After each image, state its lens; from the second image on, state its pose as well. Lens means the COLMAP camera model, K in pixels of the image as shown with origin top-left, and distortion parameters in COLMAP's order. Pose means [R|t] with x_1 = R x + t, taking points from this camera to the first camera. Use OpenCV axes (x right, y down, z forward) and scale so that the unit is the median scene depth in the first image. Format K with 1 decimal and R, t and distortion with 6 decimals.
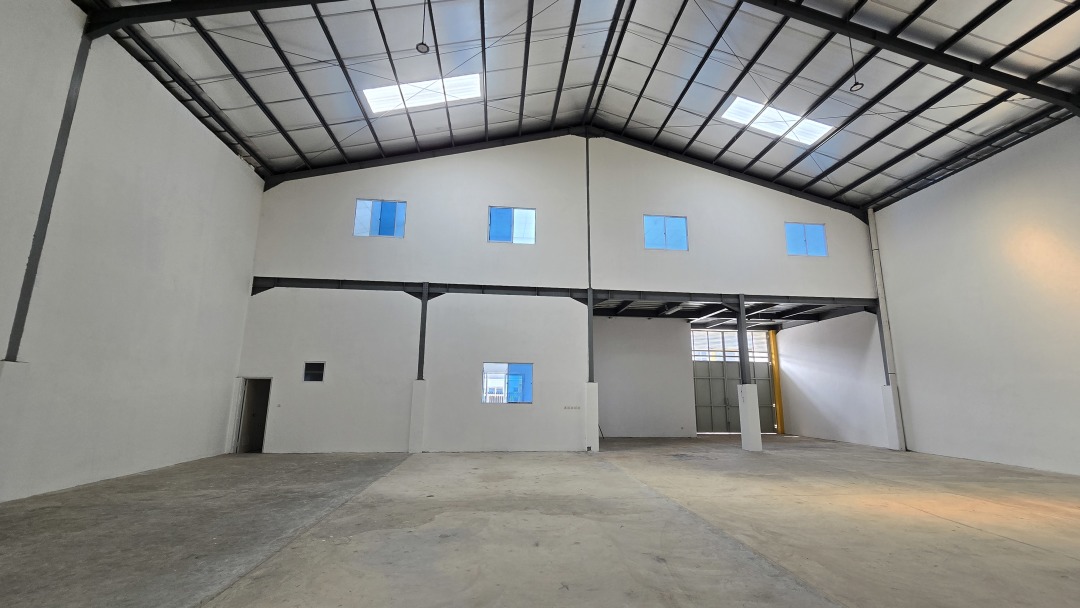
lens RADIAL K [[442.6, 0, 545.9], [0, 442.6, 310.8], [0, 0, 1]] dist [-0.001446, 0.000182]
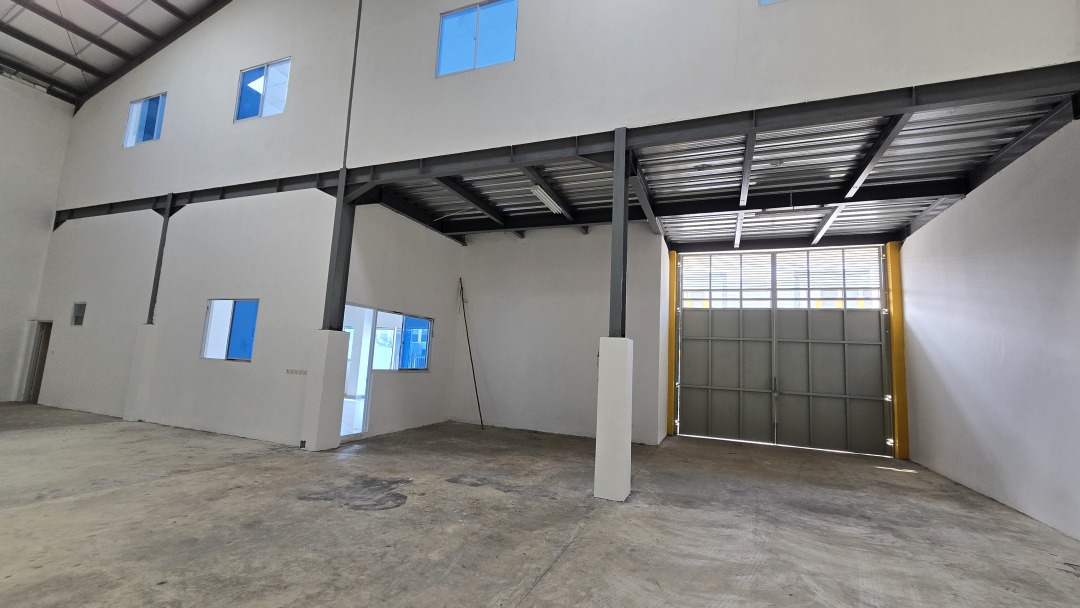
lens RADIAL K [[442.6, 0, 545.9], [0, 442.6, 310.8], [0, 0, 1]] dist [-0.001446, 0.000182]
pose [[0.887385, -0.017088, -0.460712, 0.586419], [0.043329, 0.997981, 0.046443, 0.116849], [0.458988, -0.061175, 0.886334, 0.592826]]
